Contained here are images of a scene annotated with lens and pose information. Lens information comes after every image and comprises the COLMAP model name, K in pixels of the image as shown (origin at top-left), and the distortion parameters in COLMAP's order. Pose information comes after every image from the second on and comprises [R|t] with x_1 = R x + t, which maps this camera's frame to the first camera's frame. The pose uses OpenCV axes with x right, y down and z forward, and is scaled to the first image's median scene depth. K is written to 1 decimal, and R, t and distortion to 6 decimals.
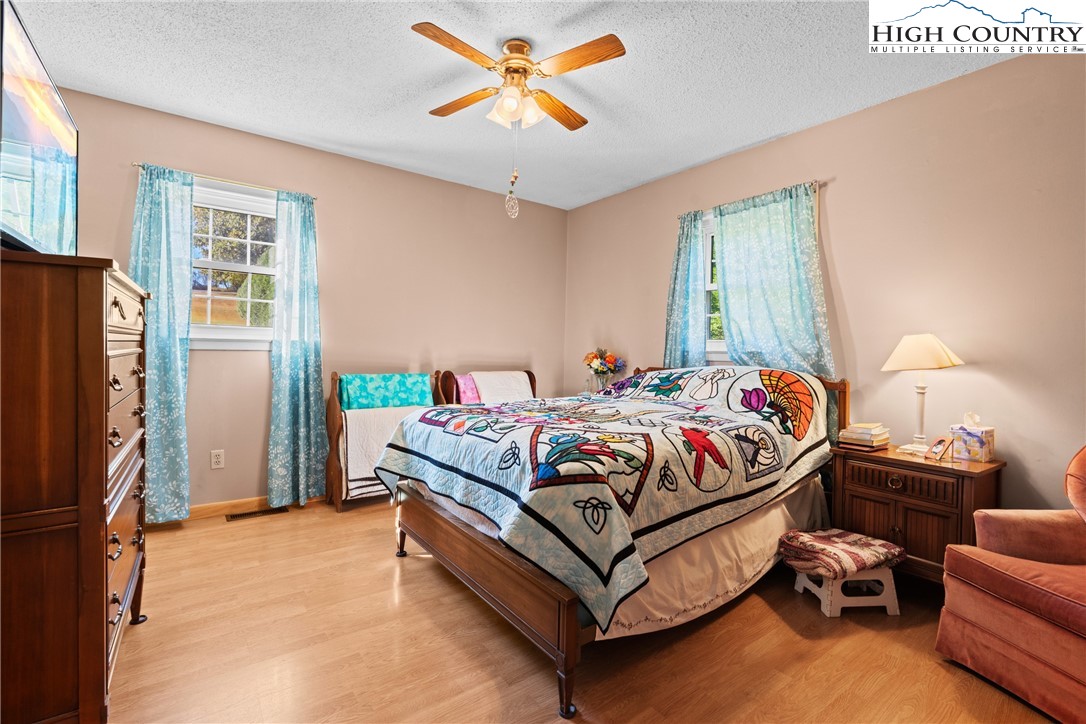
lens RADIAL K [[495.9, 0, 547.0], [0, 495.9, 357.7], [0, 0, 1]] dist [-0.003645, -0.000226]
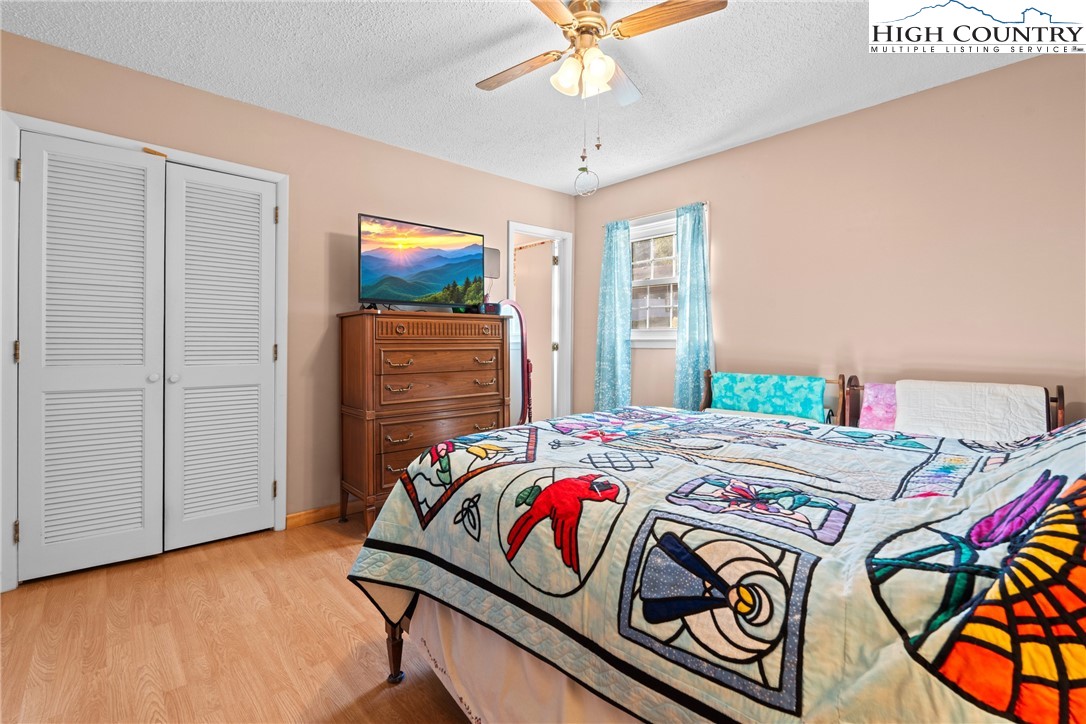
lens RADIAL K [[497.8, 0, 544.6], [0, 497.8, 346.8], [0, 0, 1]] dist [-0.001343, 0.000241]
pose [[0.076916, -0.011300, -0.996974, 0.626784], [-0.012952, 0.999840, -0.012332, -0.000362], [0.996953, 0.013861, 0.076758, 0.664680]]
